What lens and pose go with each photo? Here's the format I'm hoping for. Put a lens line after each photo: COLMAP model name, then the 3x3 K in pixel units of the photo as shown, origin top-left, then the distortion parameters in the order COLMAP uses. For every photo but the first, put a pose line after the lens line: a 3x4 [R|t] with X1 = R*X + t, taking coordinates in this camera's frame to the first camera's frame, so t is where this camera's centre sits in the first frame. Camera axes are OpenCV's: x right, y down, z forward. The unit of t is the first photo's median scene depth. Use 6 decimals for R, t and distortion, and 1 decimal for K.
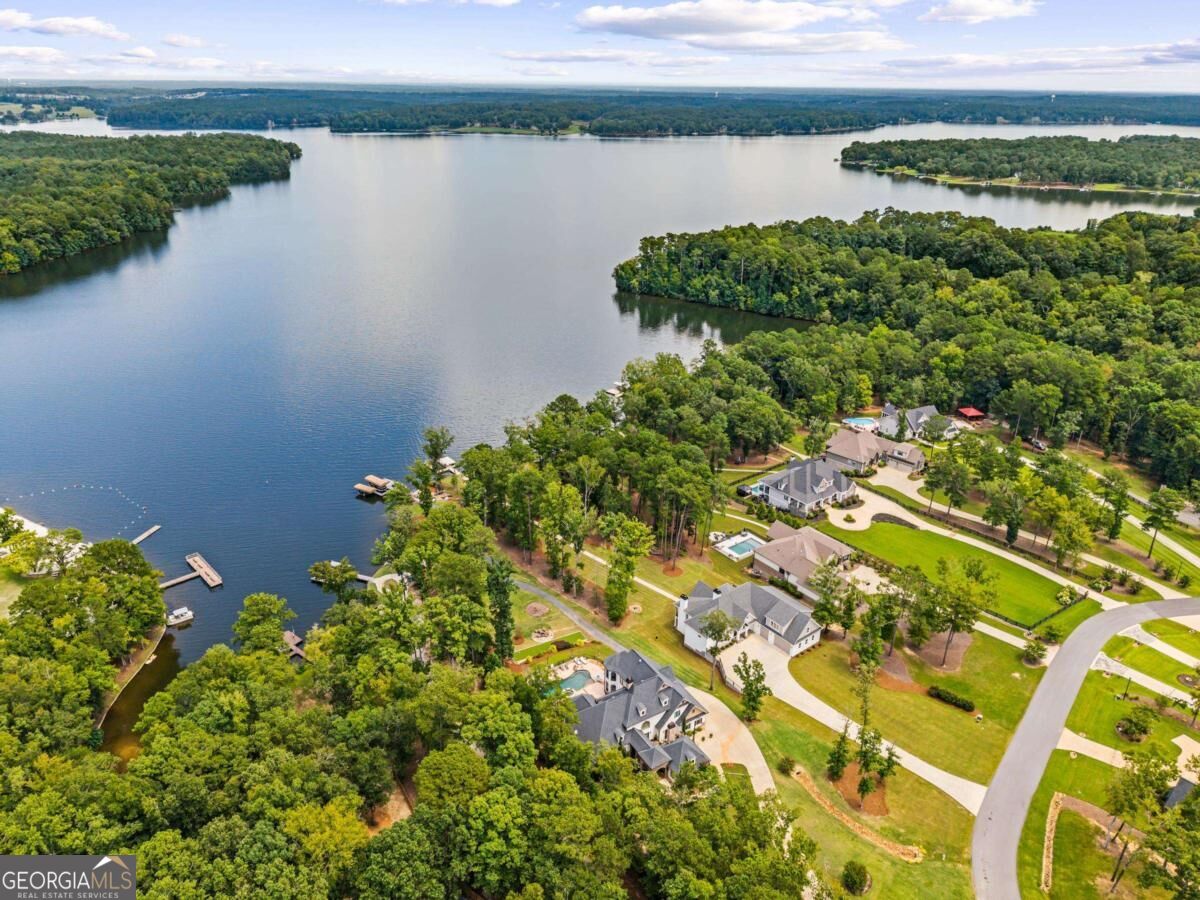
lens RADIAL K [[805.1, 0, 598.7], [0, 805.1, 447.6], [0, 0, 1]] dist [0.014109, -0.006467]
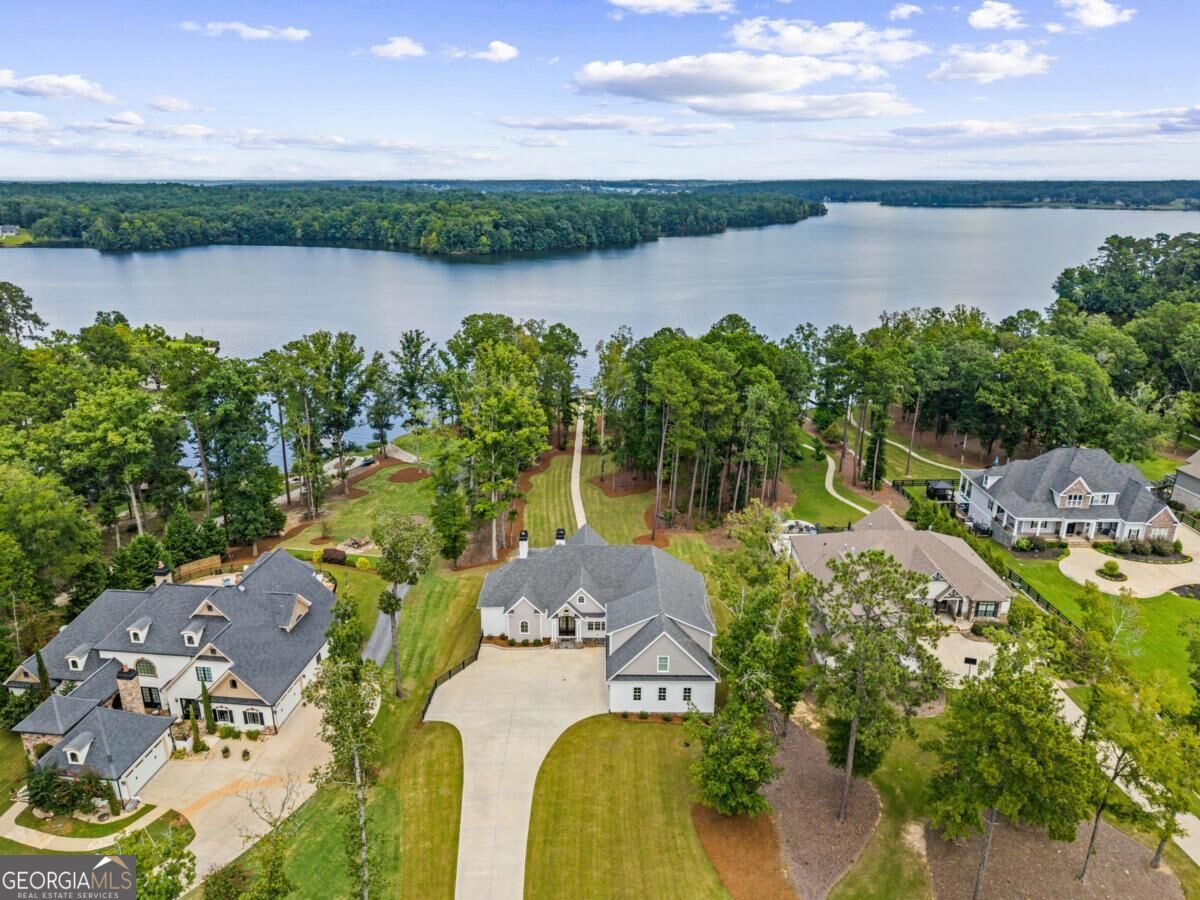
lens RADIAL K [[801.9, 0, 598.9], [0, 801.9, 446.9], [0, 0, 1]] dist [0.039362, -0.042648]
pose [[0.787141, 0.188794, -0.587168, 0.137461], [-0.252571, 0.967184, -0.027607, 0.042961], [0.562688, 0.170032, 0.808994, 0.194817]]
